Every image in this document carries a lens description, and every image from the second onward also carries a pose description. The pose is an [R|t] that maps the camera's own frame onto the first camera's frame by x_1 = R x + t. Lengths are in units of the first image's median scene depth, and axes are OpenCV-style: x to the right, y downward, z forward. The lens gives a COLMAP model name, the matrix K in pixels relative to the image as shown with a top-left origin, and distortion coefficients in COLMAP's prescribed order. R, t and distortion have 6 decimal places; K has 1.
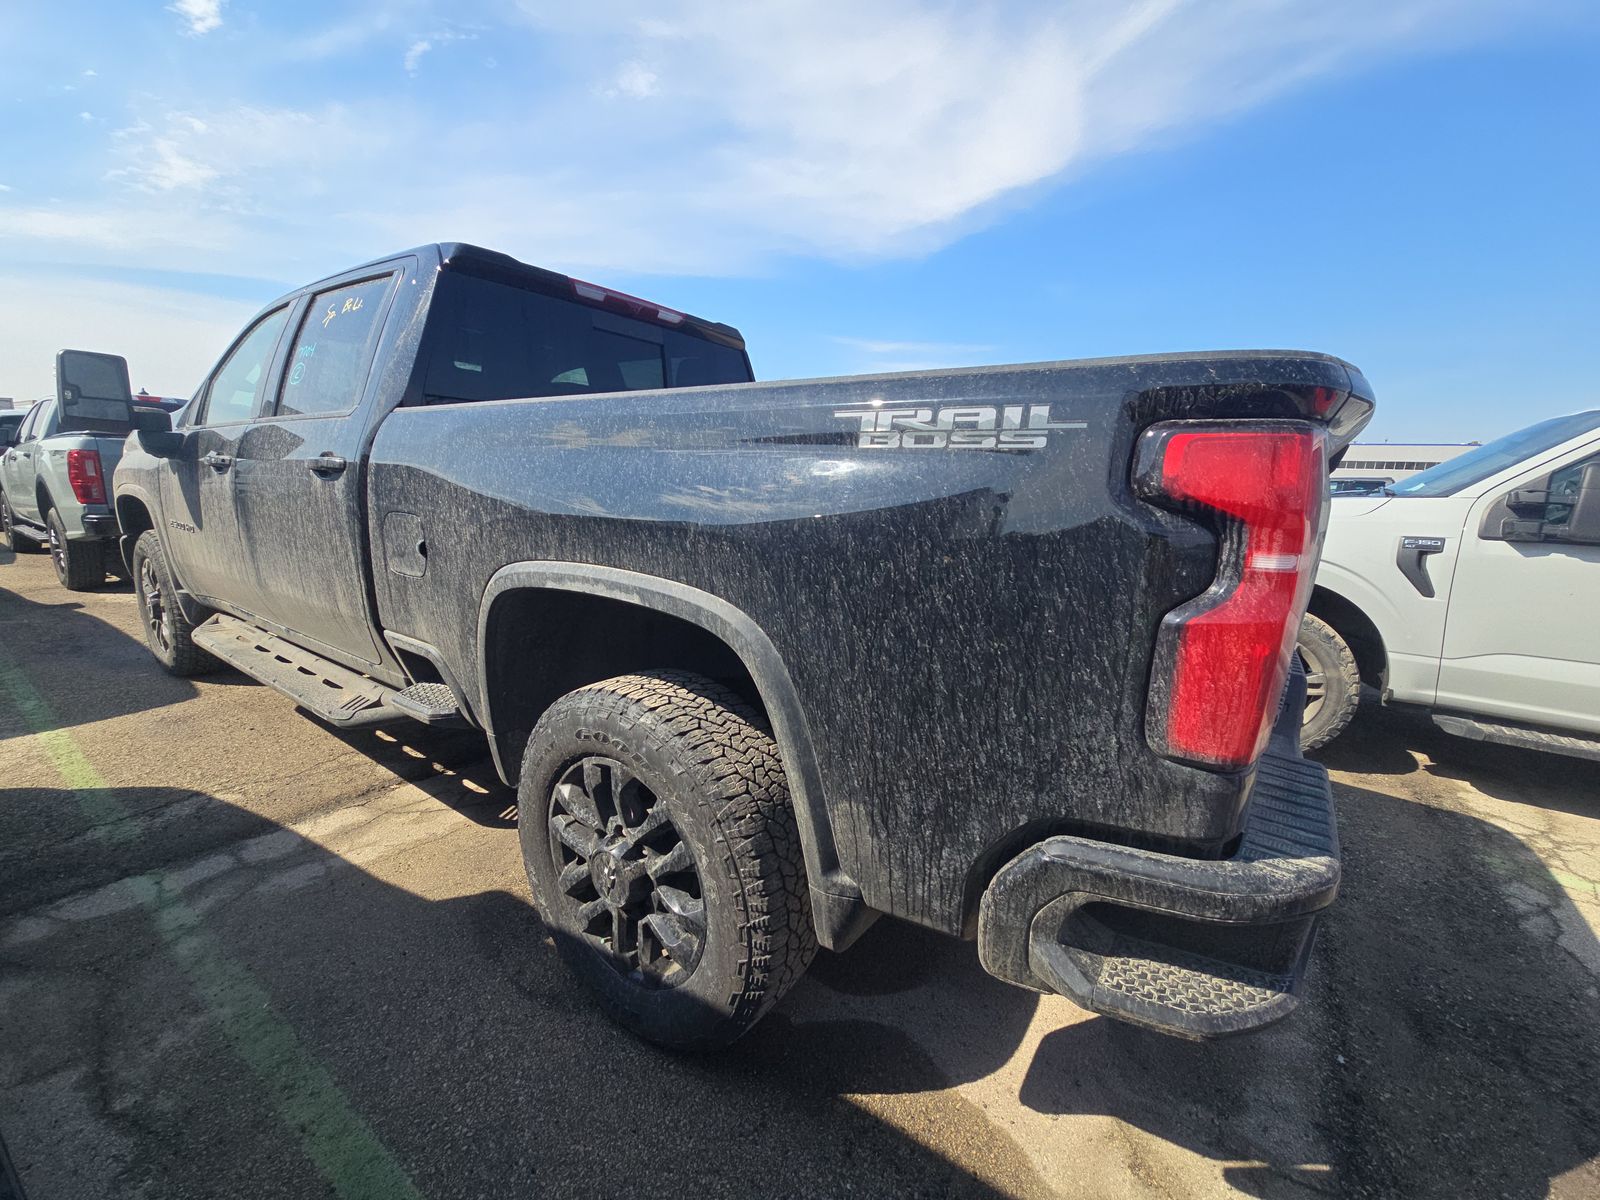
lens RADIAL K [[642.7, 0, 841.1], [0, 642.7, 603.8], [0, 0, 1]] dist [0.070888, -0.034874]
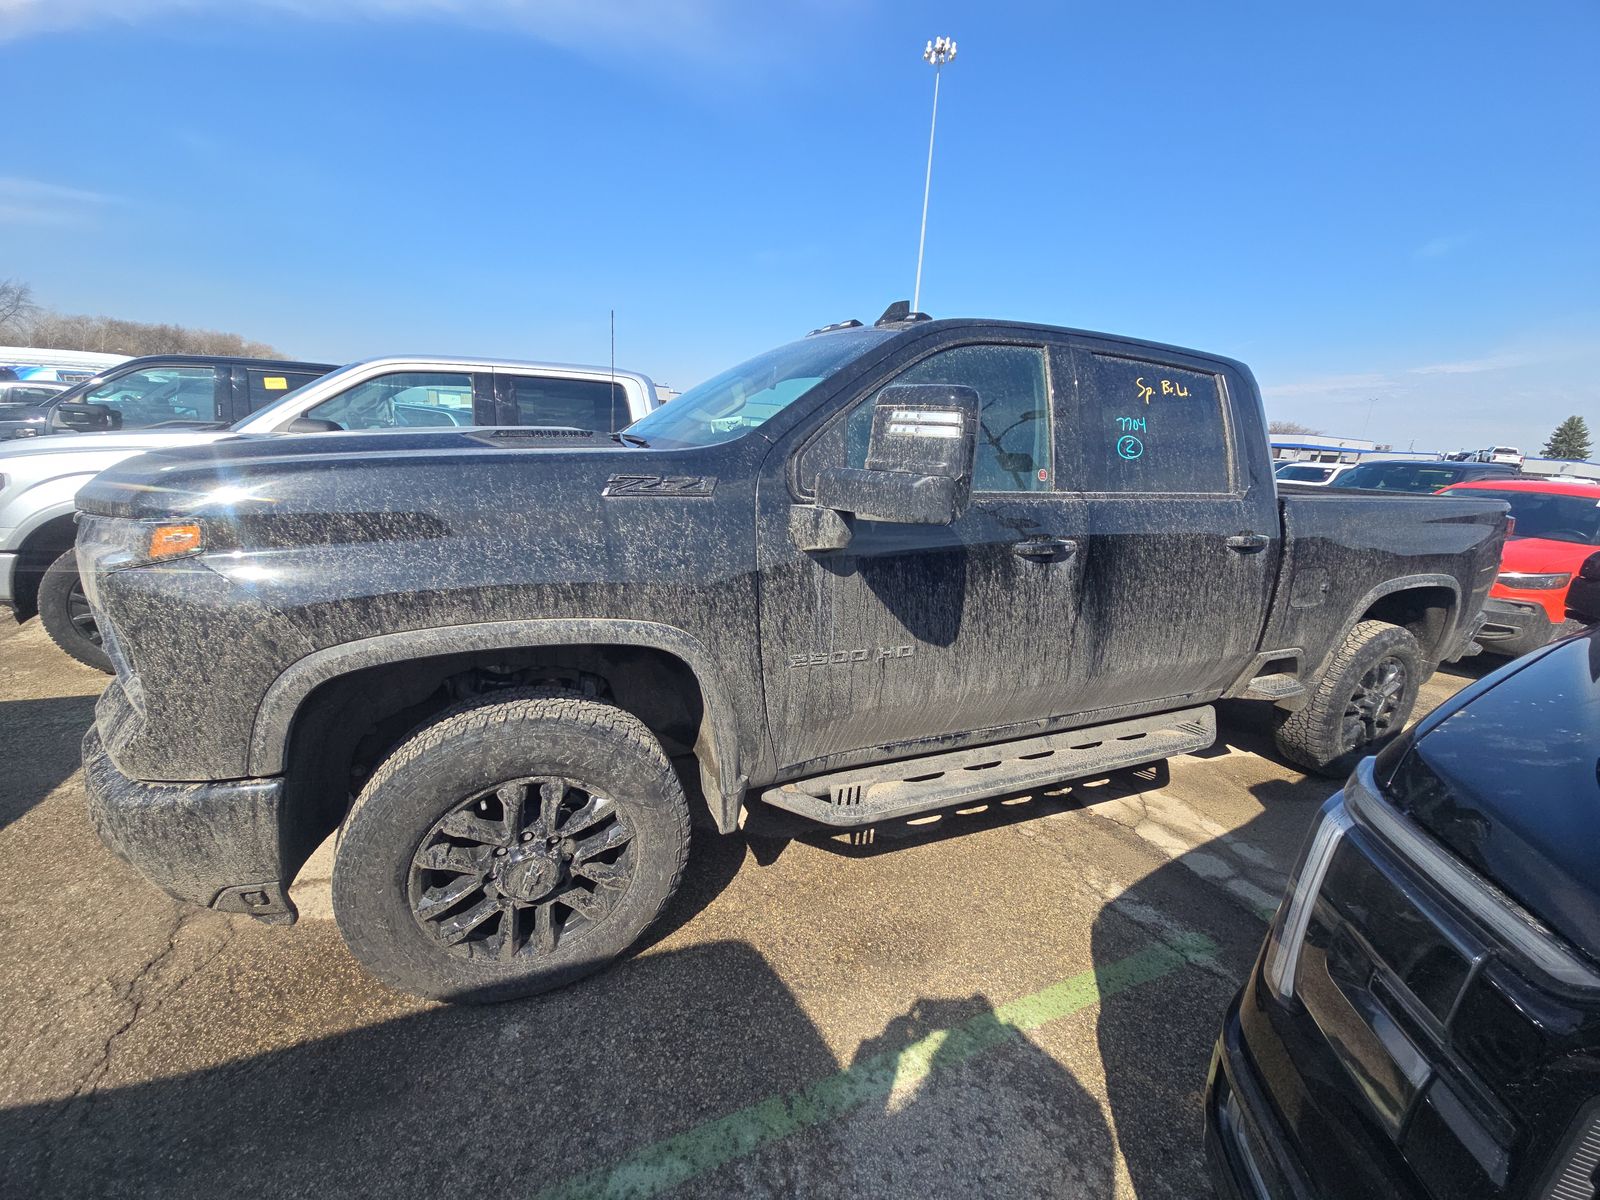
lens RADIAL K [[652.4, 0, 800.0], [0, 652.4, 600.0], [0, 0, 1]] dist [0.044183, -0.027634]
pose [[0.509307, -0.212847, 0.833848, -2.158713], [0.119667, 0.977035, 0.176305, -0.402526], [-0.852224, 0.009990, 0.523081, 1.011360]]
